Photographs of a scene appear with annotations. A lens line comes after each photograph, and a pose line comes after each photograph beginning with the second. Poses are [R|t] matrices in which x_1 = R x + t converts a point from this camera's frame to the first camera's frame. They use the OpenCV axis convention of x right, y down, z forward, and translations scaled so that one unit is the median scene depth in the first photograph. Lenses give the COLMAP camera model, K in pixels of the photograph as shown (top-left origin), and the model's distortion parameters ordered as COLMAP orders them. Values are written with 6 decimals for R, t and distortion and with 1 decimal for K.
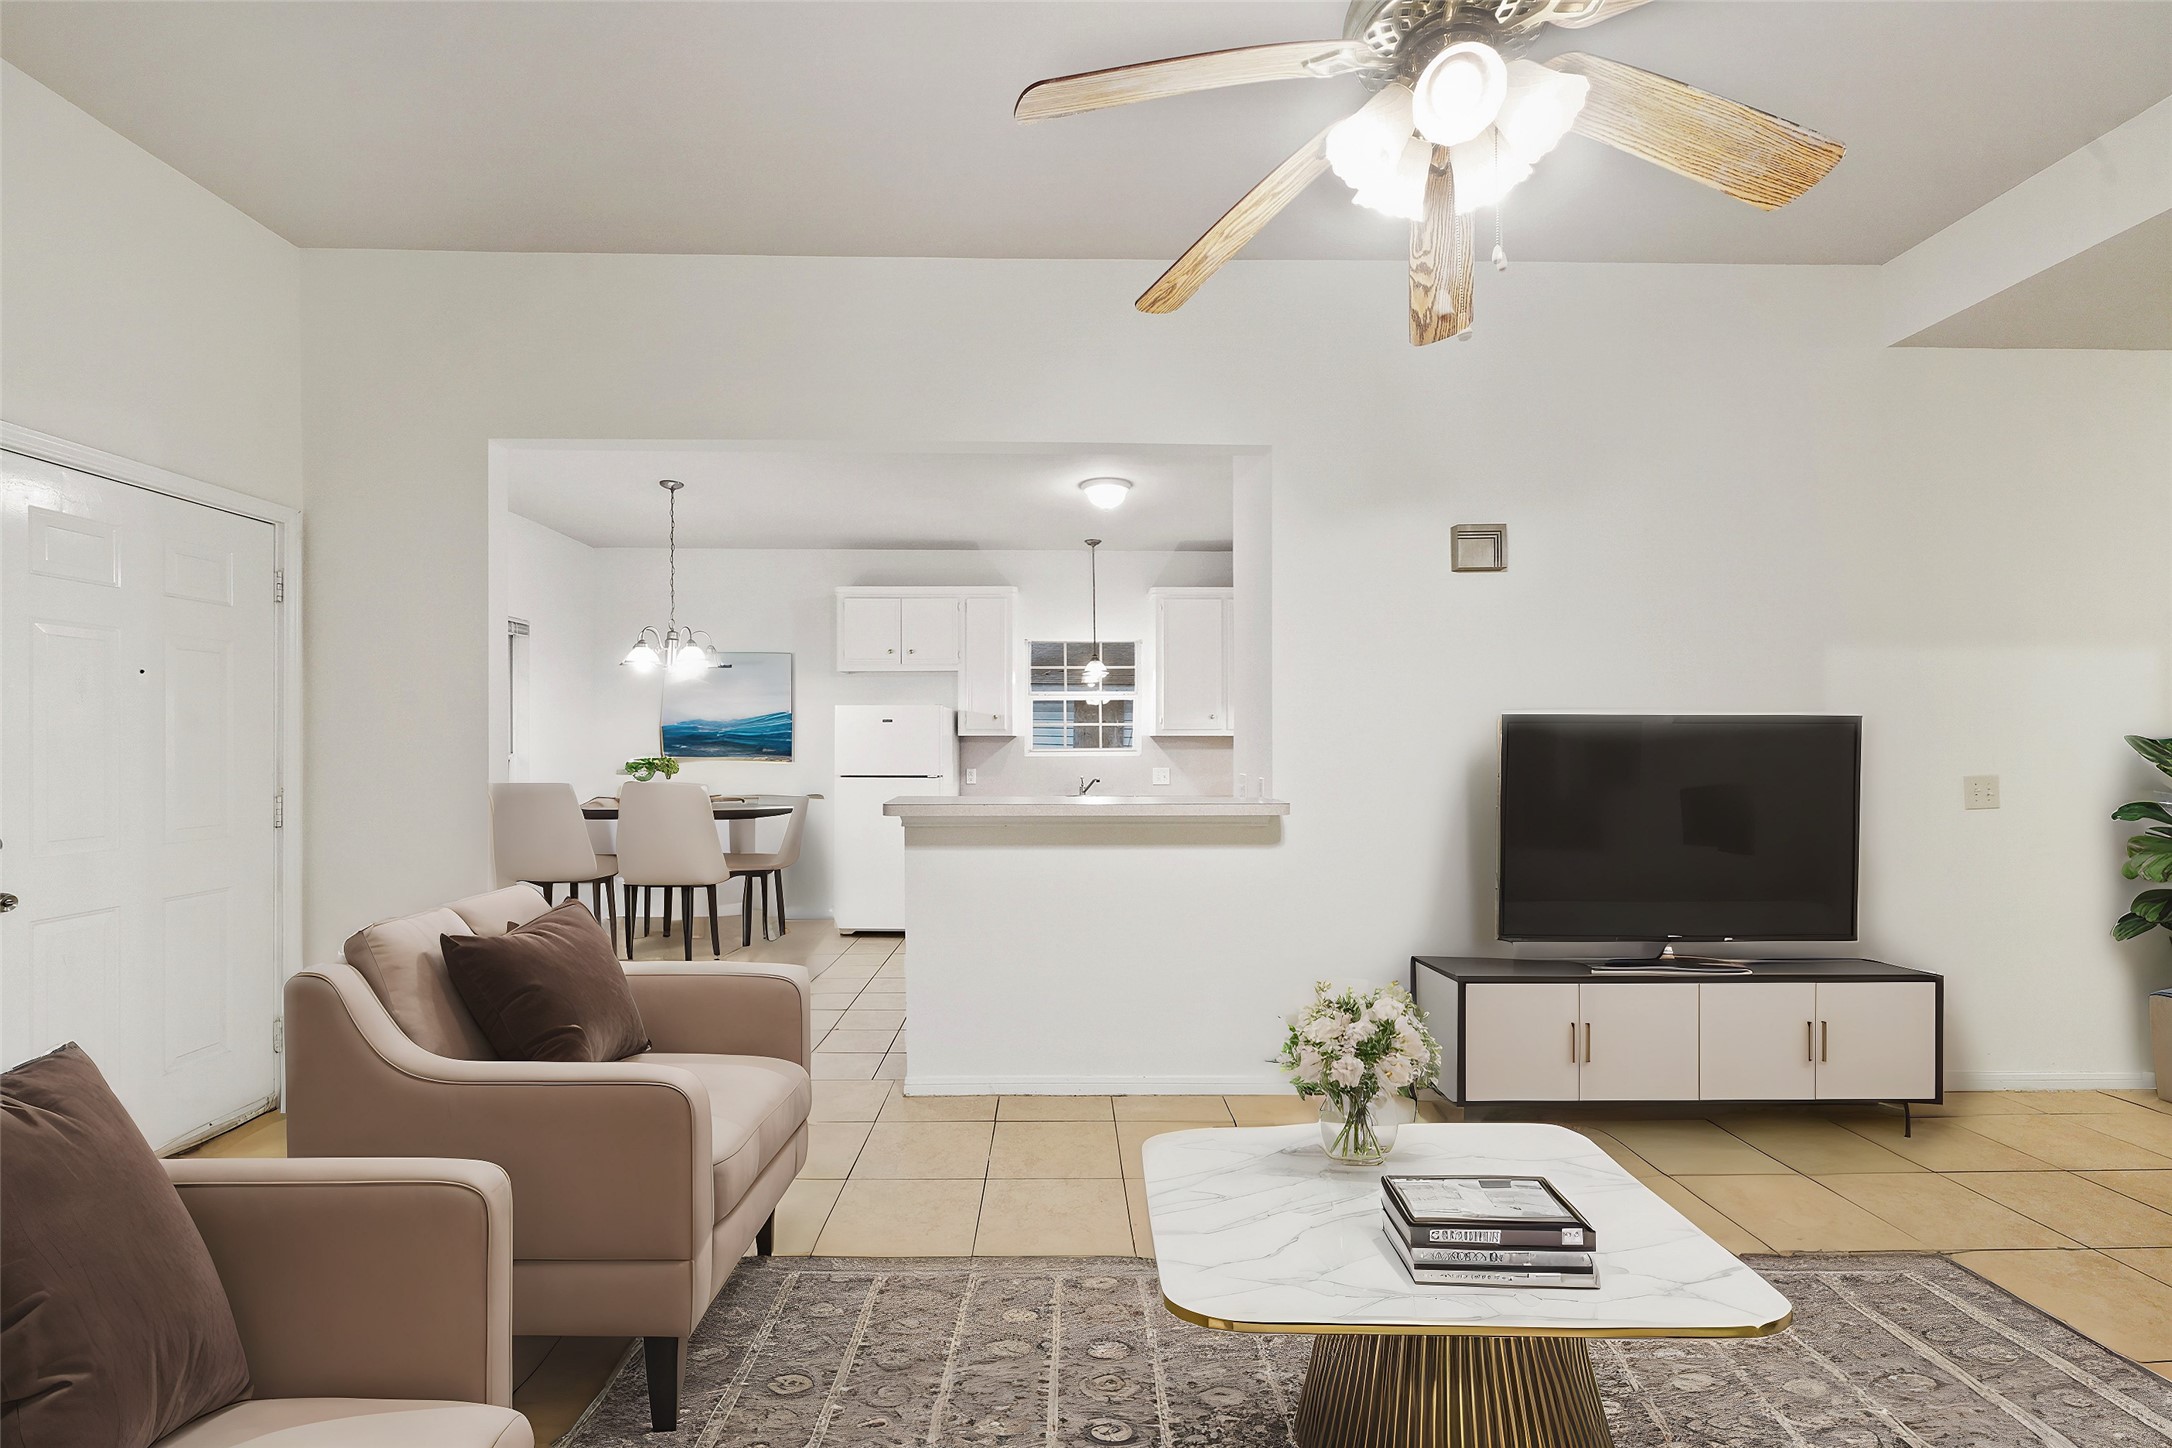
lens RADIAL K [[1023.8, 0, 1086.0], [0, 1023.8, 724.0], [0, 0, 1]] dist [0.000038, 0.000001]
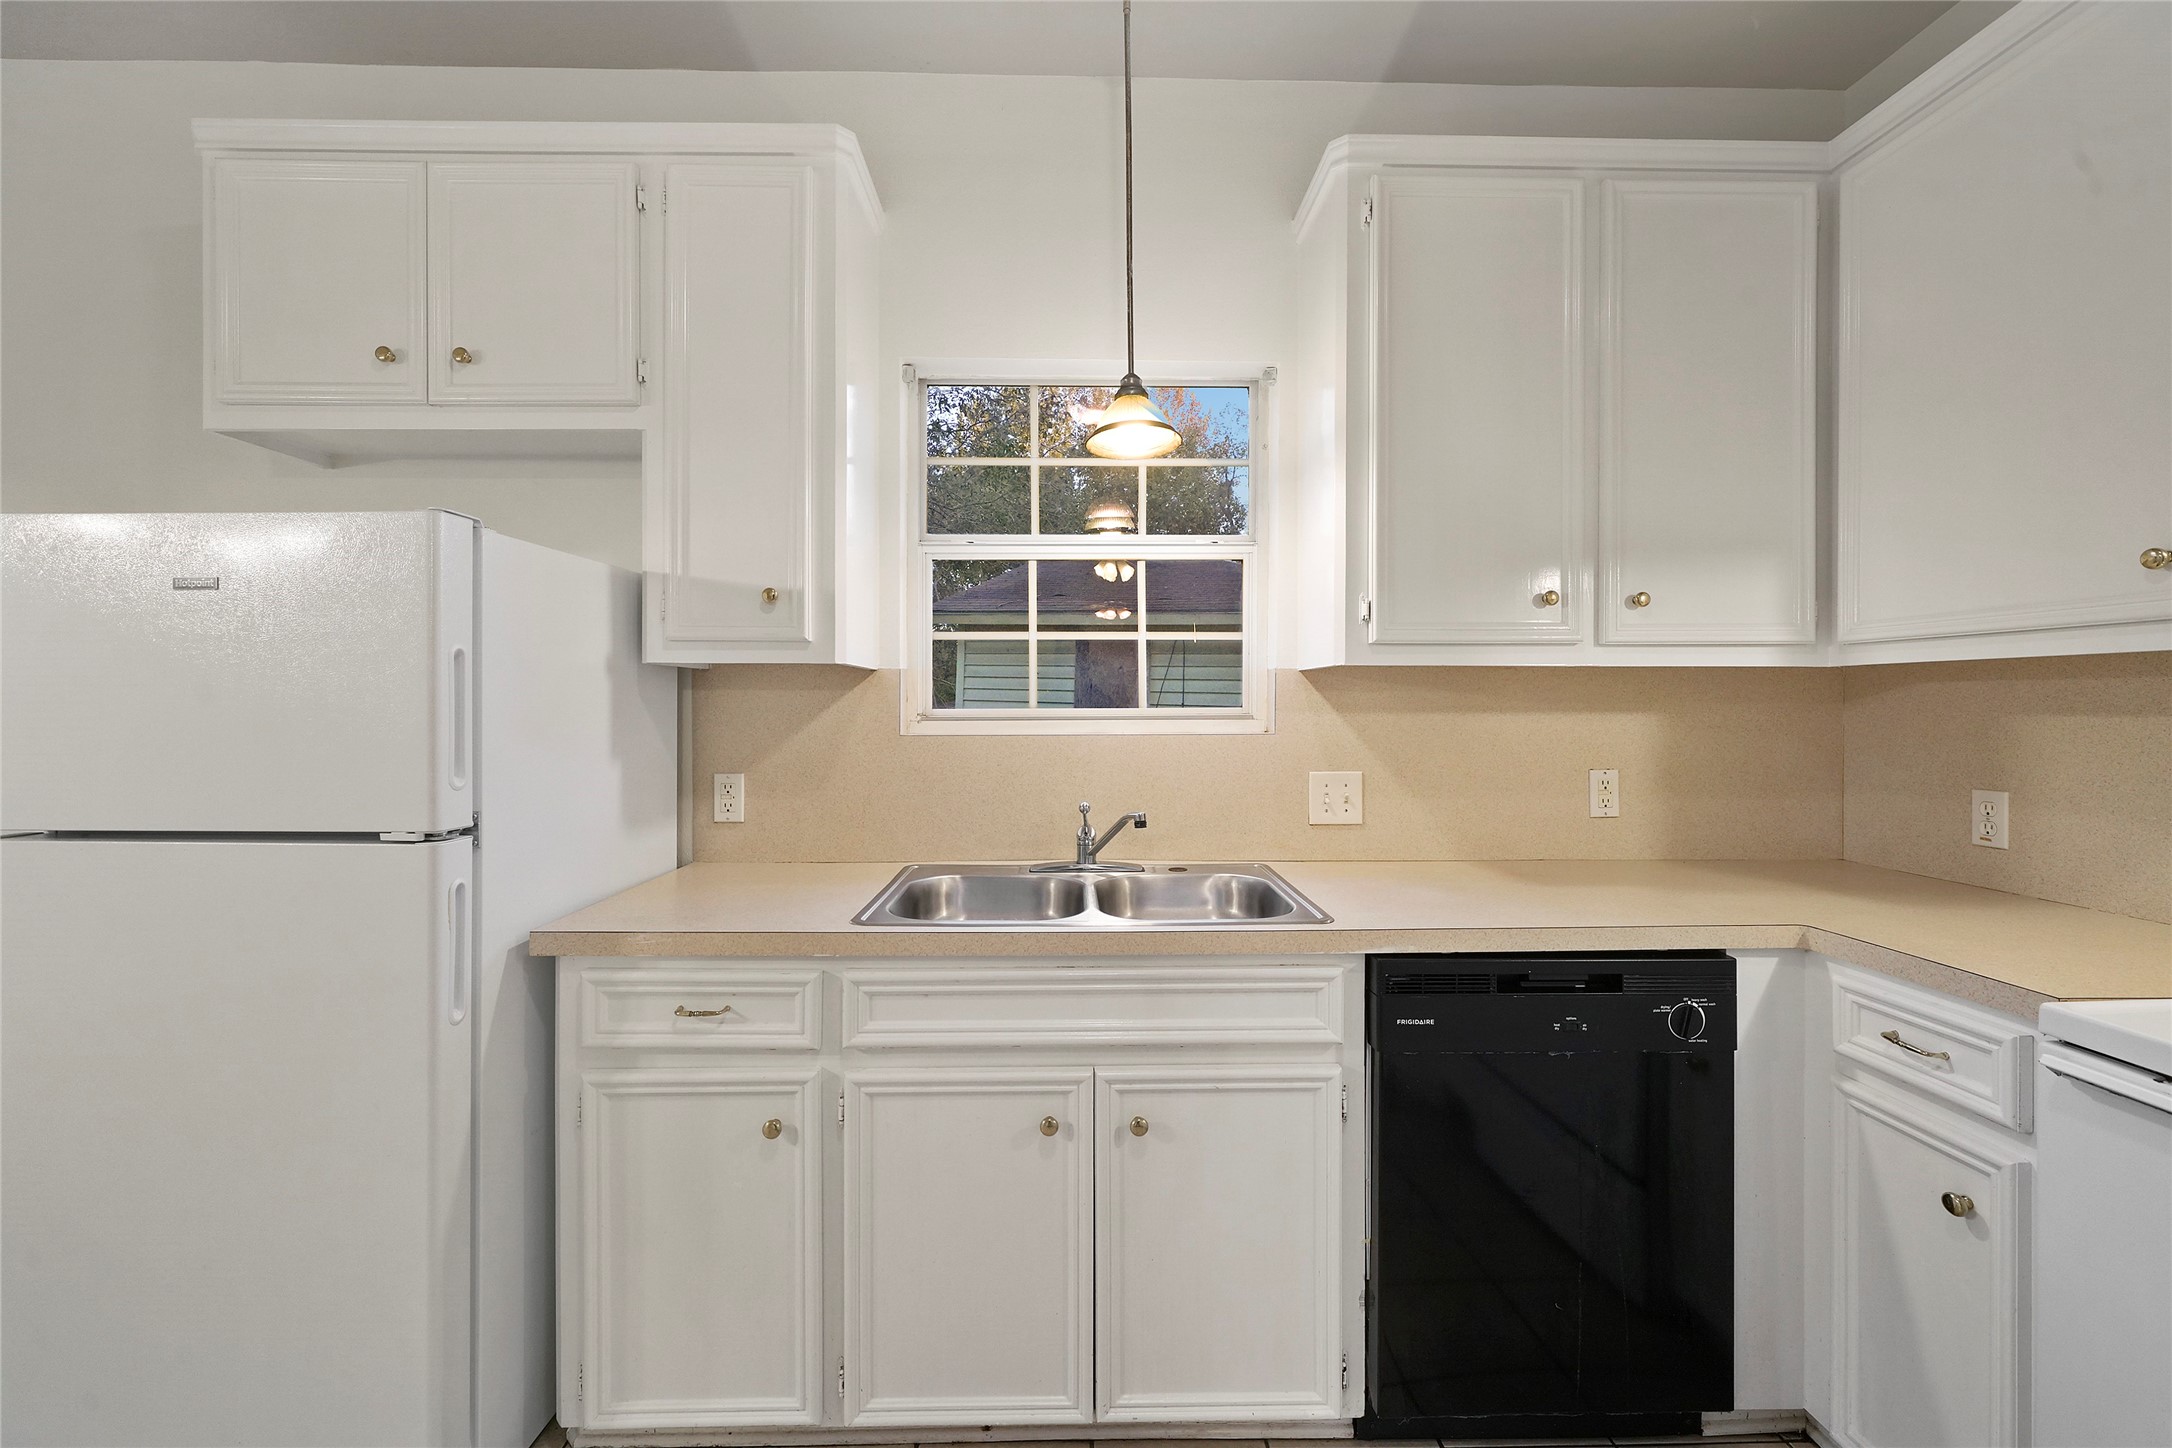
lens RADIAL K [[891.2, 0, 1083.1], [0, 891.2, 702.6], [0, 0, 1]] dist [-0.001133, -0.000419]
pose [[0.999947, 0.001316, -0.010200, -0.001744], [-0.001126, 0.999826, 0.018631, 0.016739], [0.010223, -0.018618, 0.999774, 0.729801]]
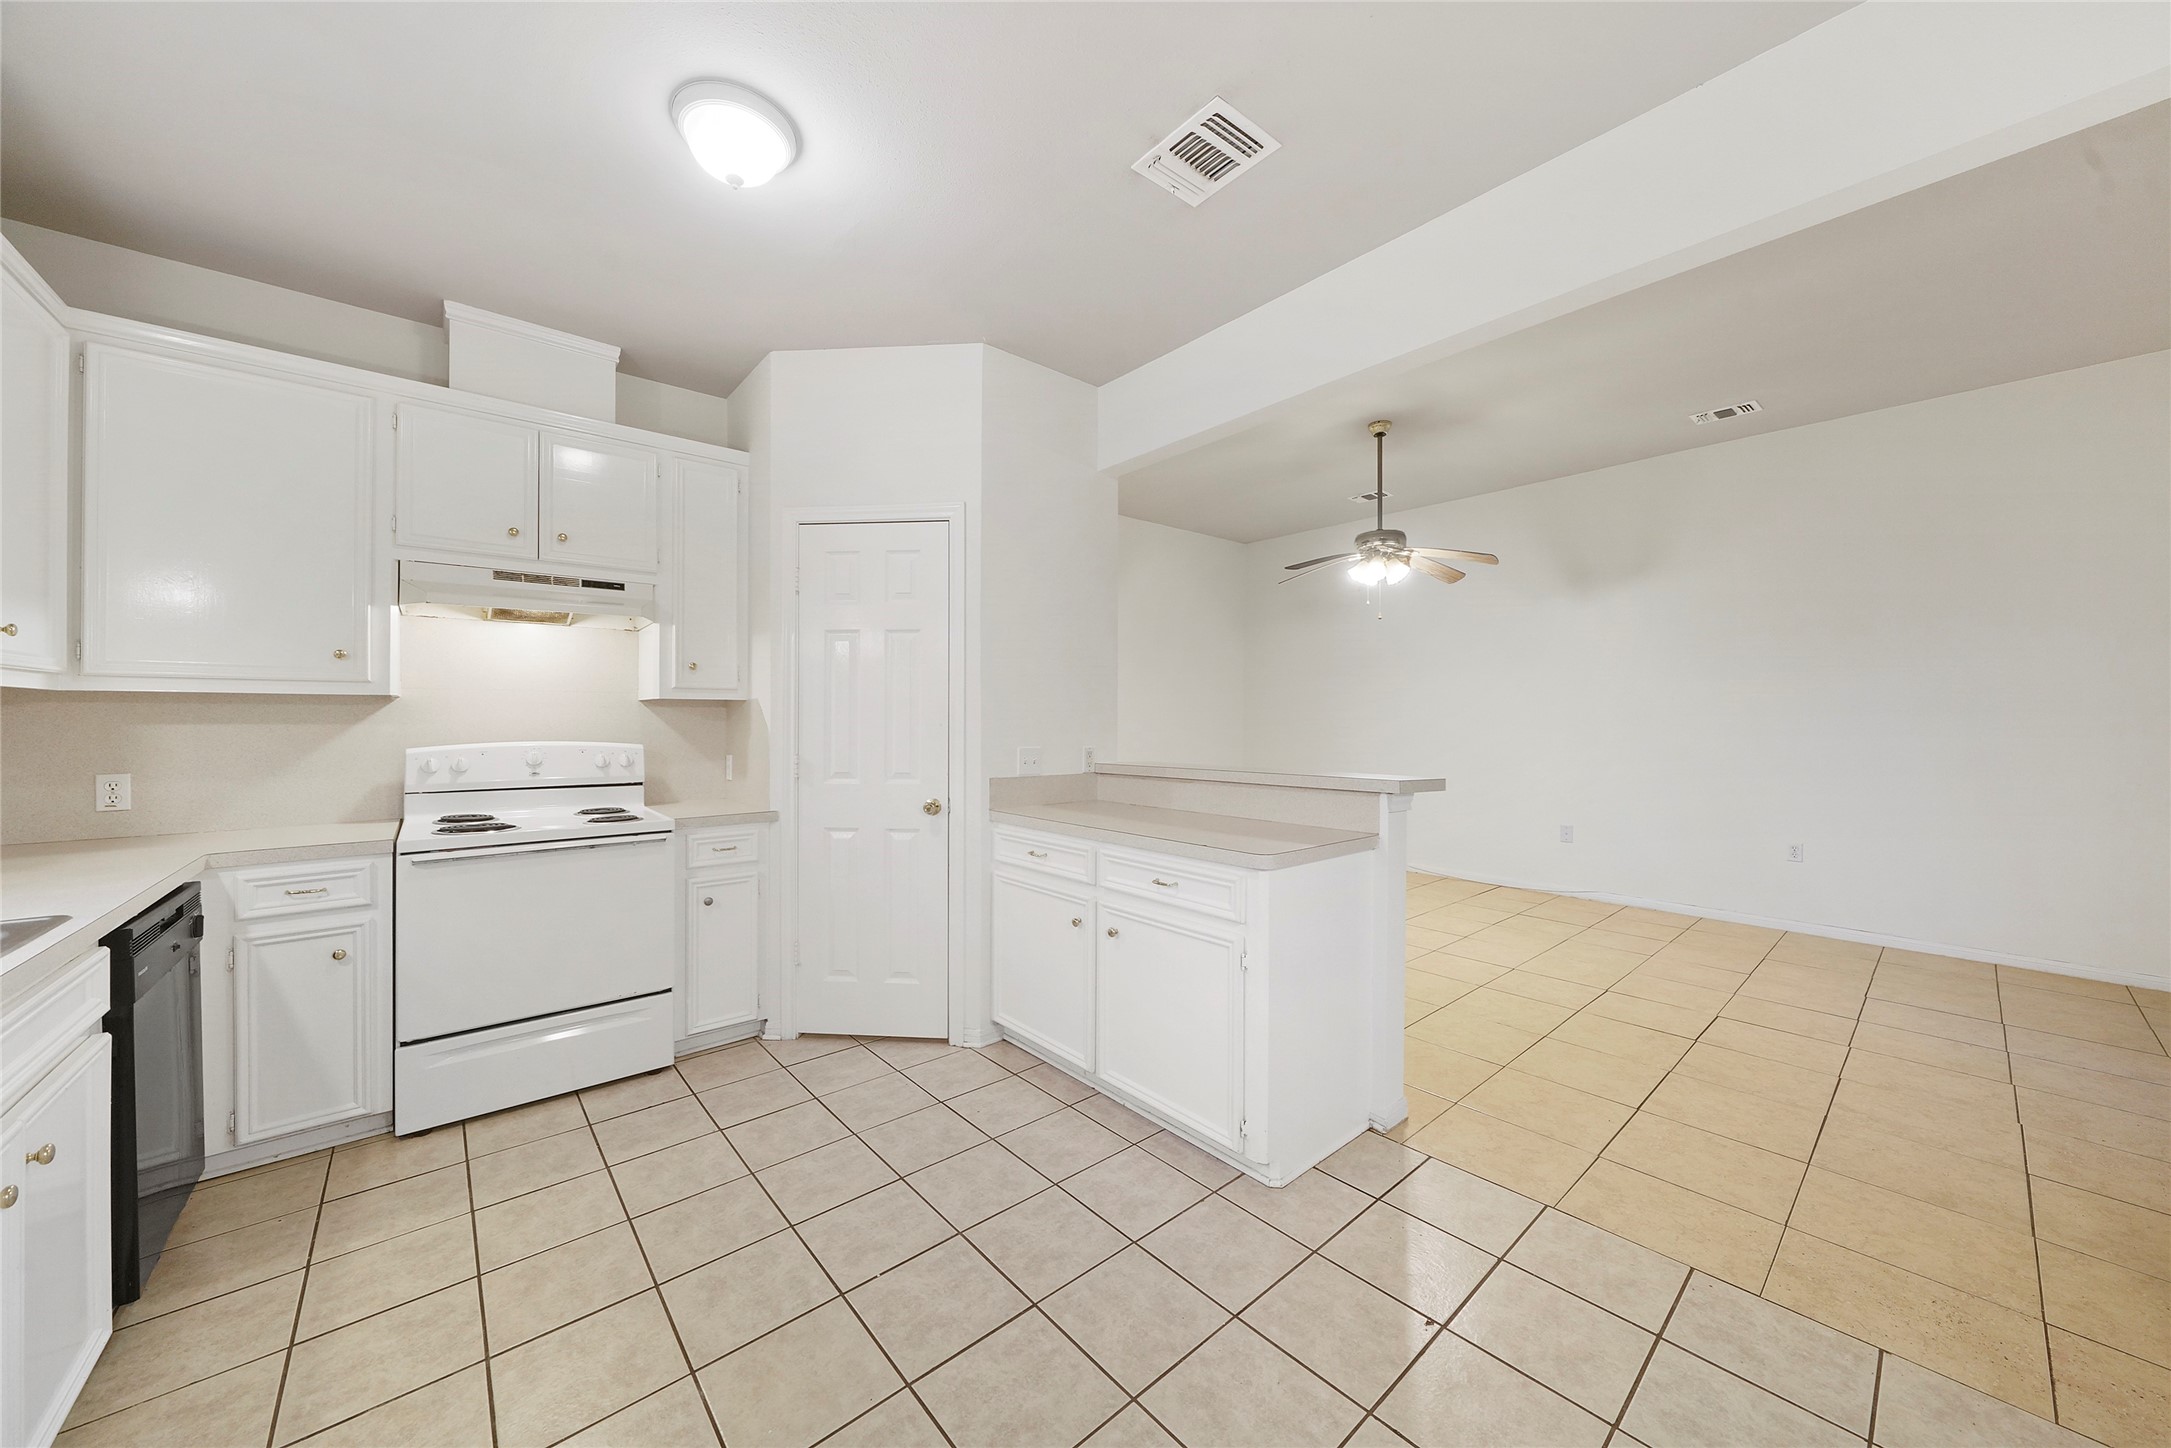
lens RADIAL K [[756.3, 0, 1078.8], [0, 756.3, 718.4], [0, 0, 1]] dist [-0.004881, -0.000093]
pose [[-0.628080, 0.001937, 0.778146, -0.248924], [-0.015310, 0.999773, -0.014846, 0.019868], [-0.777998, -0.021238, -0.627908, 0.852800]]
